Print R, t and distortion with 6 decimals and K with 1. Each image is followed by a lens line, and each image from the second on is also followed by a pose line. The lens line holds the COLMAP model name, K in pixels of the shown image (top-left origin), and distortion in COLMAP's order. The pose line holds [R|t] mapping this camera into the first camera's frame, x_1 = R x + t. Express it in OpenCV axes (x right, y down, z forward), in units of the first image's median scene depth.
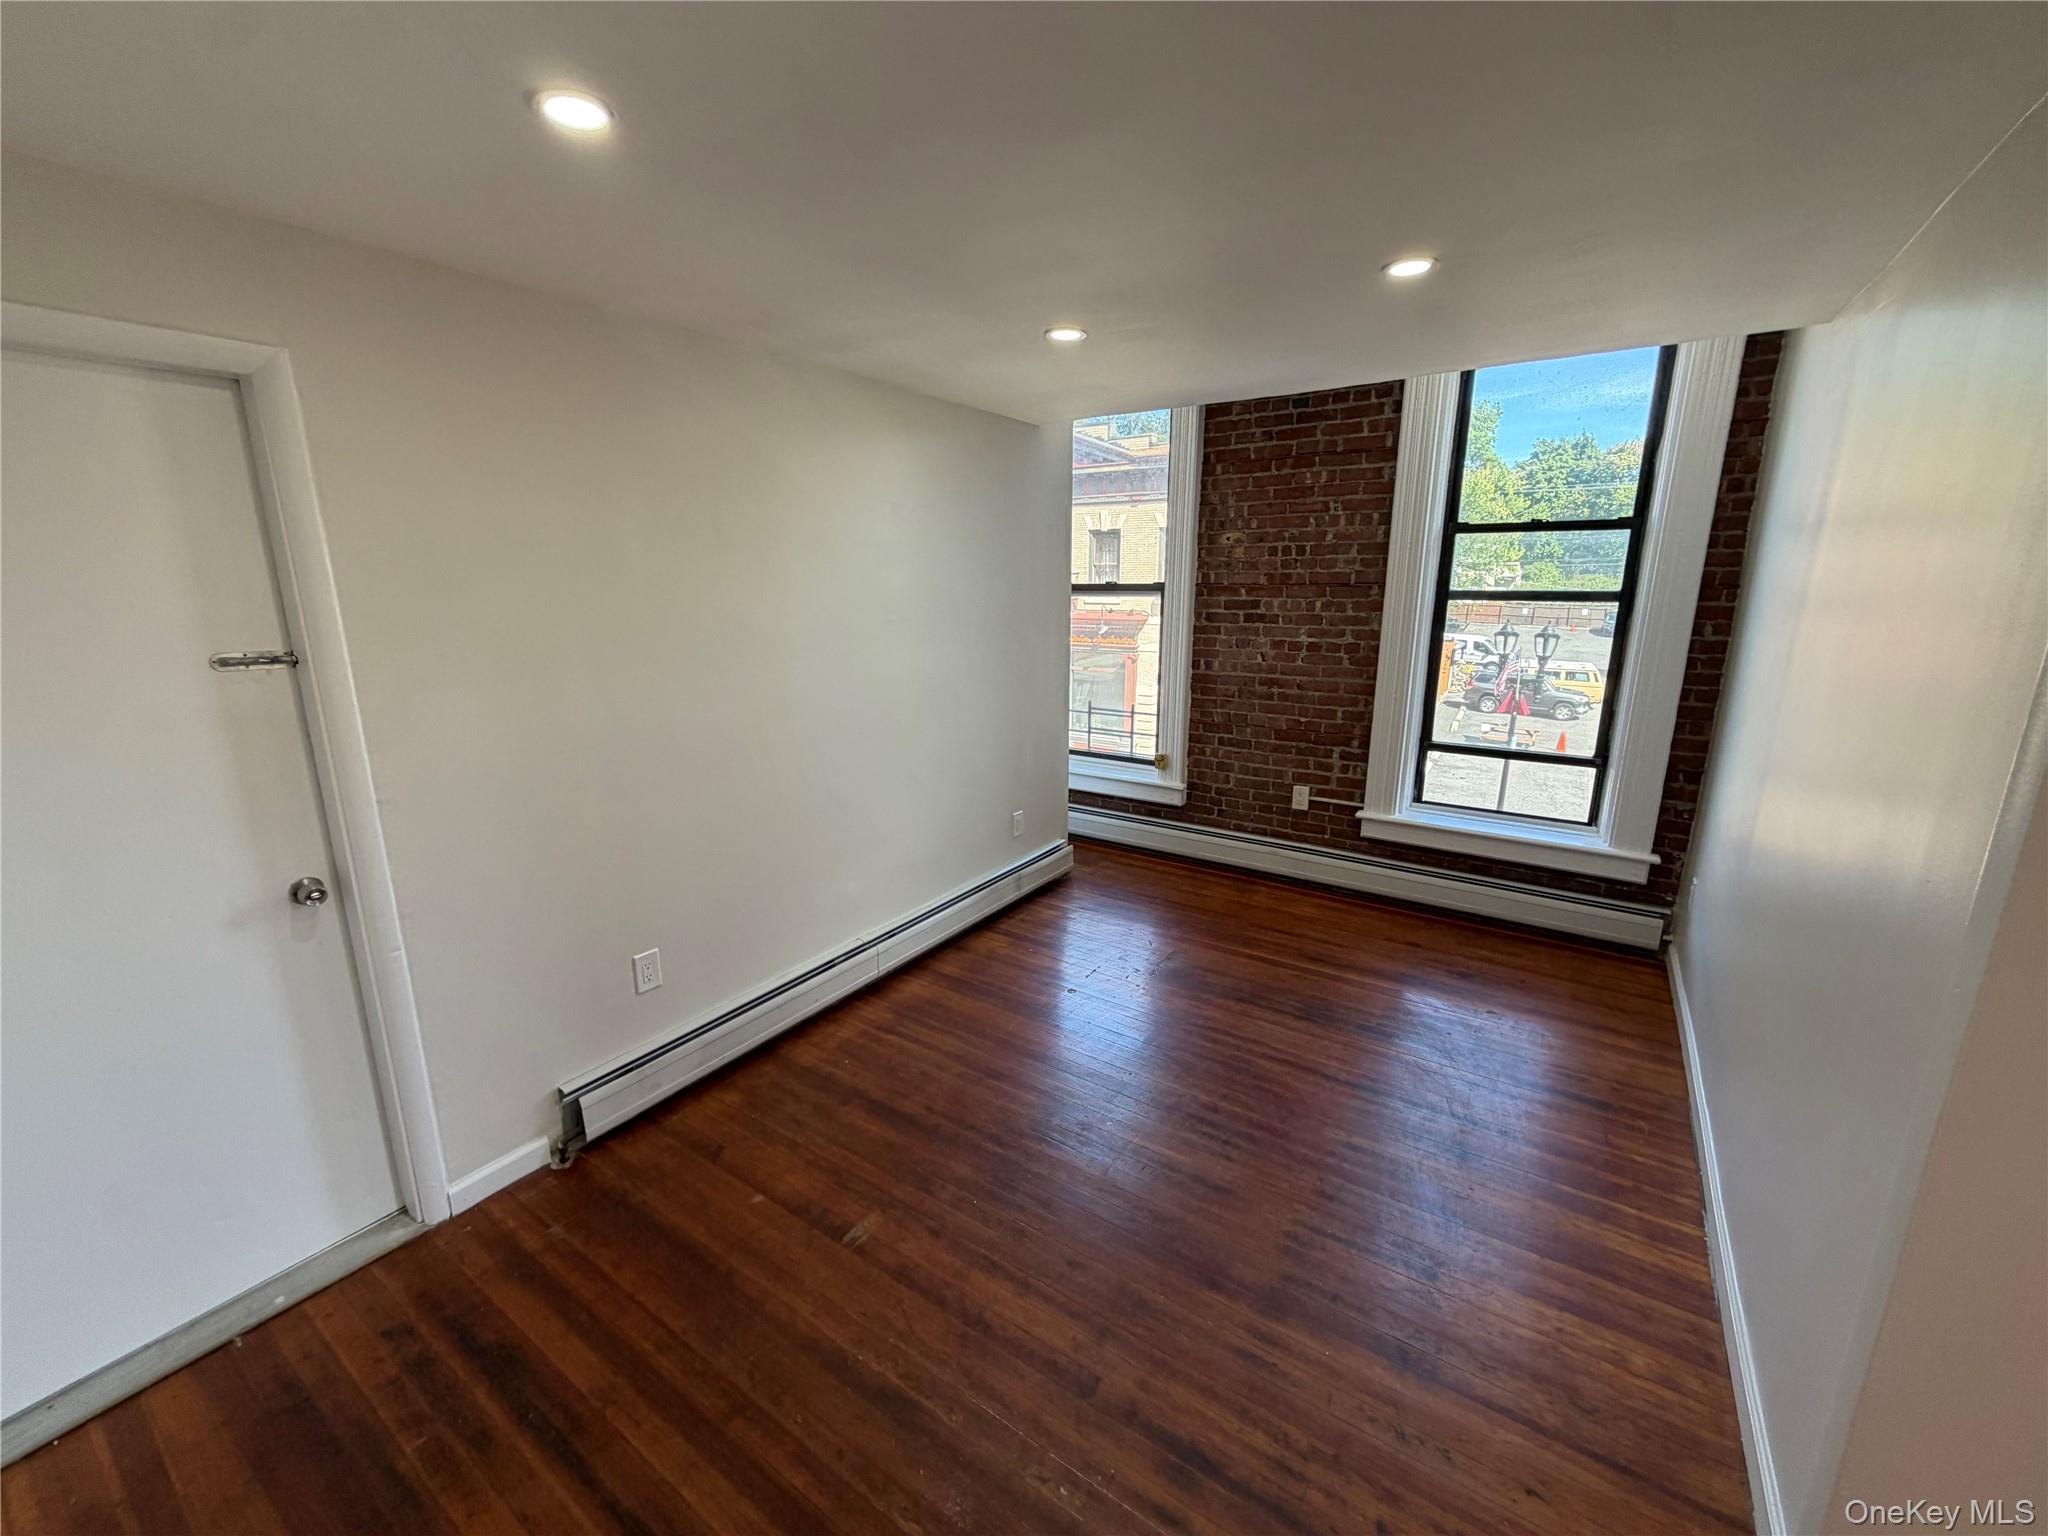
lens RADIAL K [[815.5, 0, 1028.1], [0, 815.5, 778.8], [0, 0, 1]] dist [-0.002815, 0.000538]
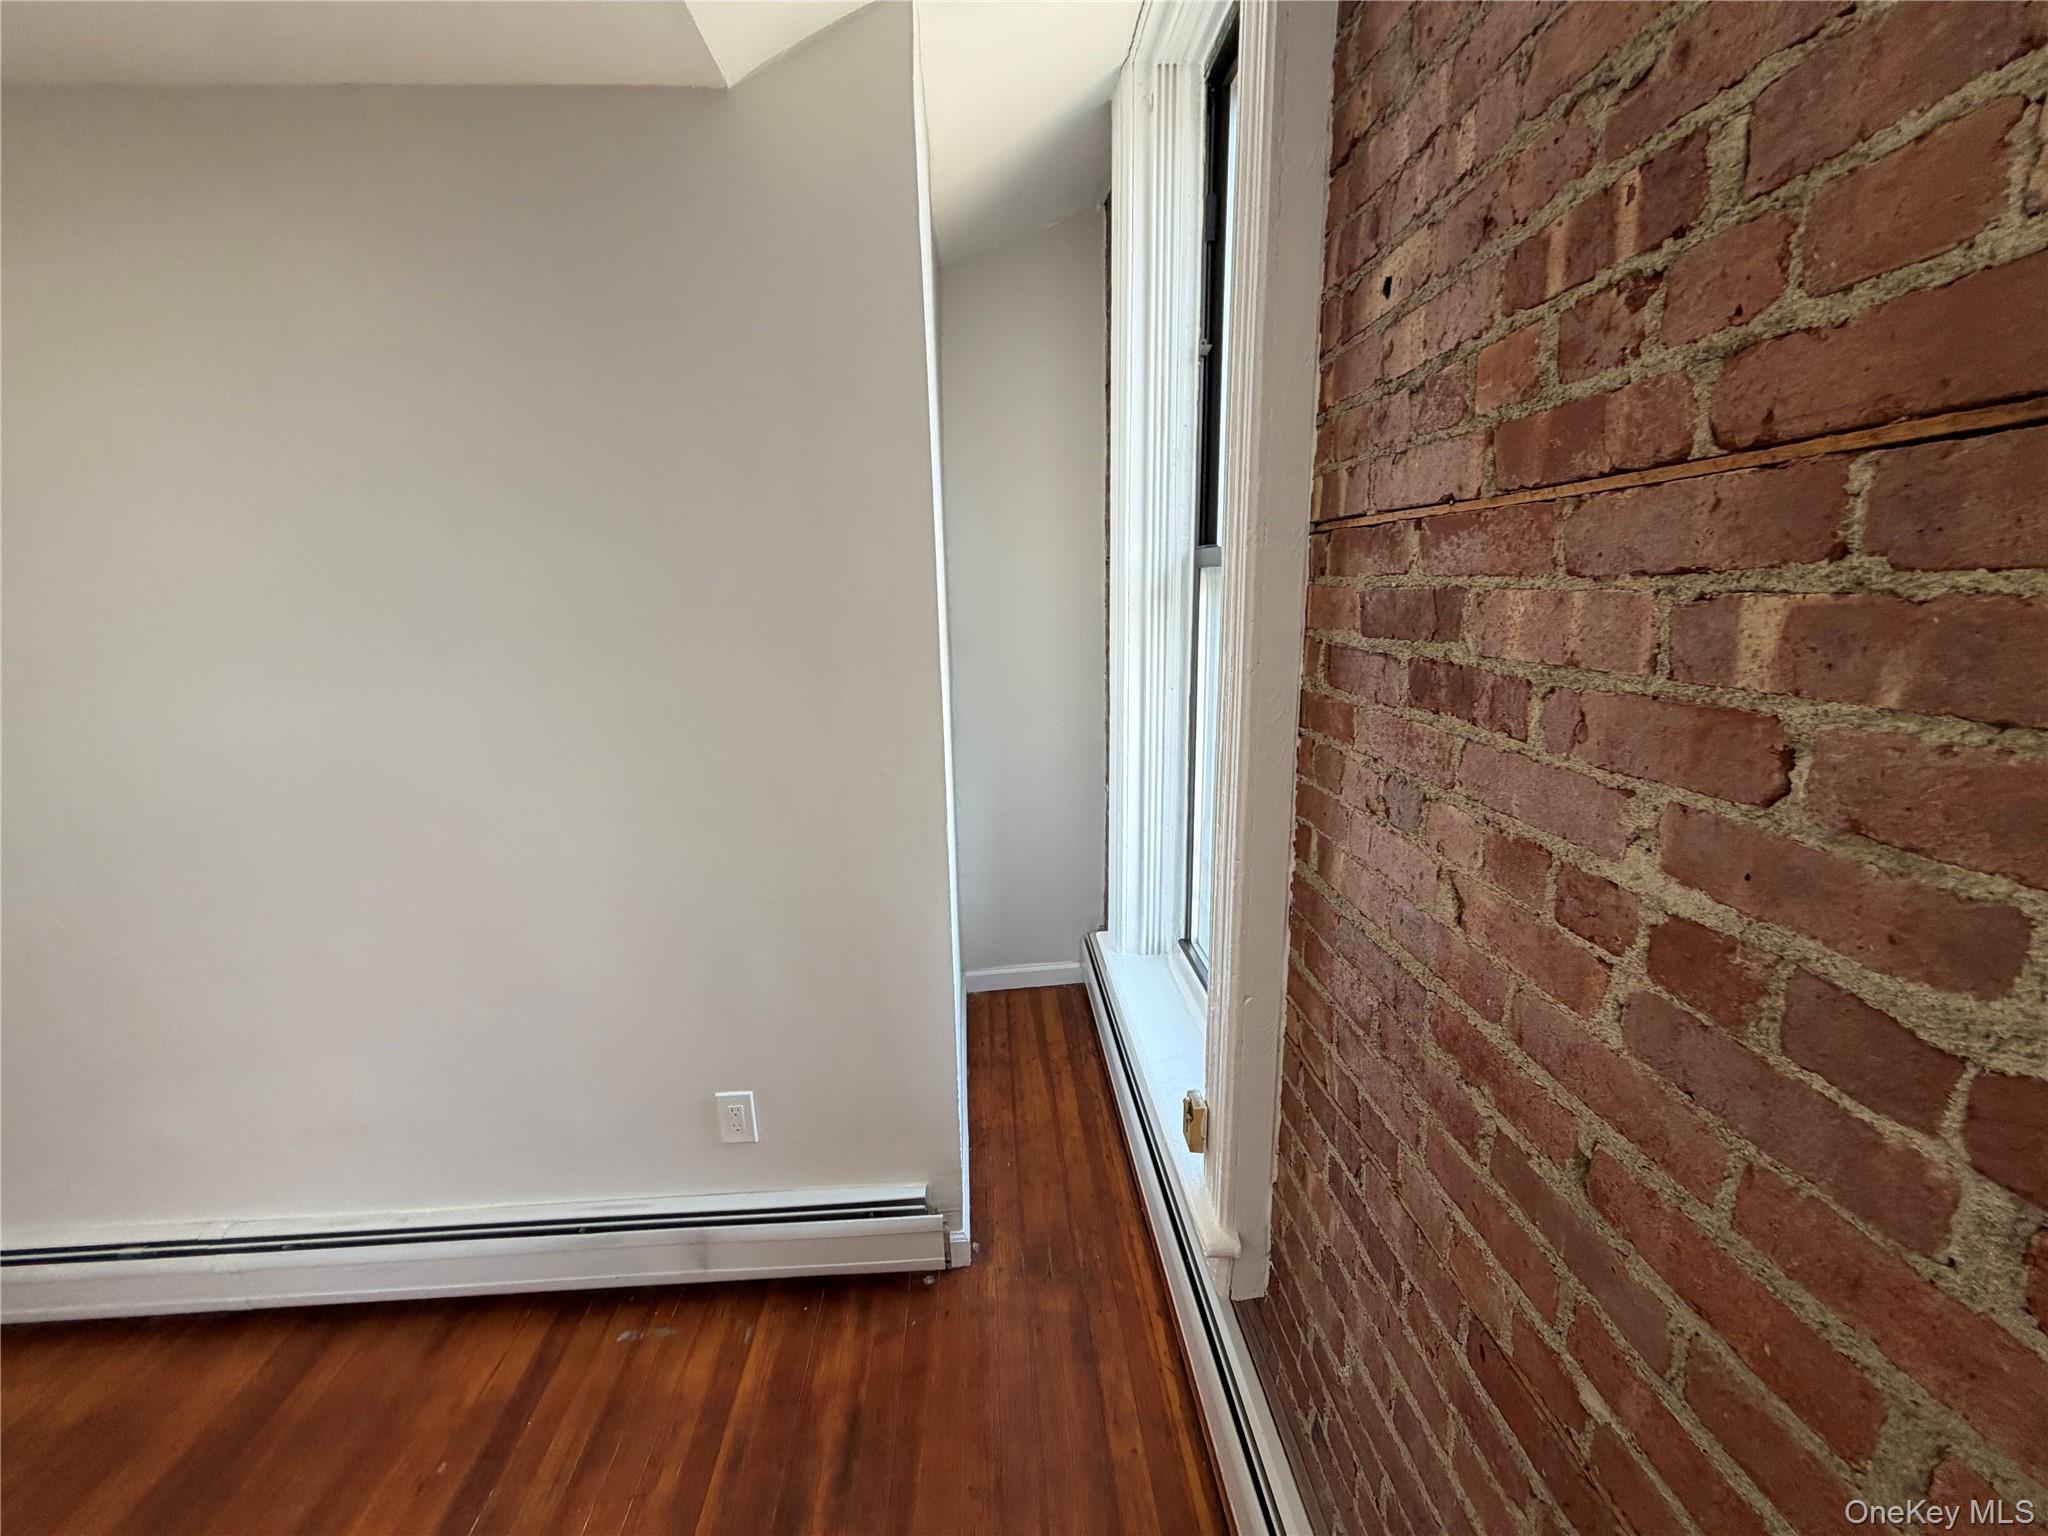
lens RADIAL K [[815.5, 0, 1030.7], [0, 815.5, 767.1], [0, 0, 1]] dist [-0.002815, 0.000538]
pose [[0.592526, 0.164951, -0.788482, 0.377399], [-0.165758, 0.982831, 0.081045, -0.181659], [0.788313, 0.082676, 0.609695, 0.828649]]
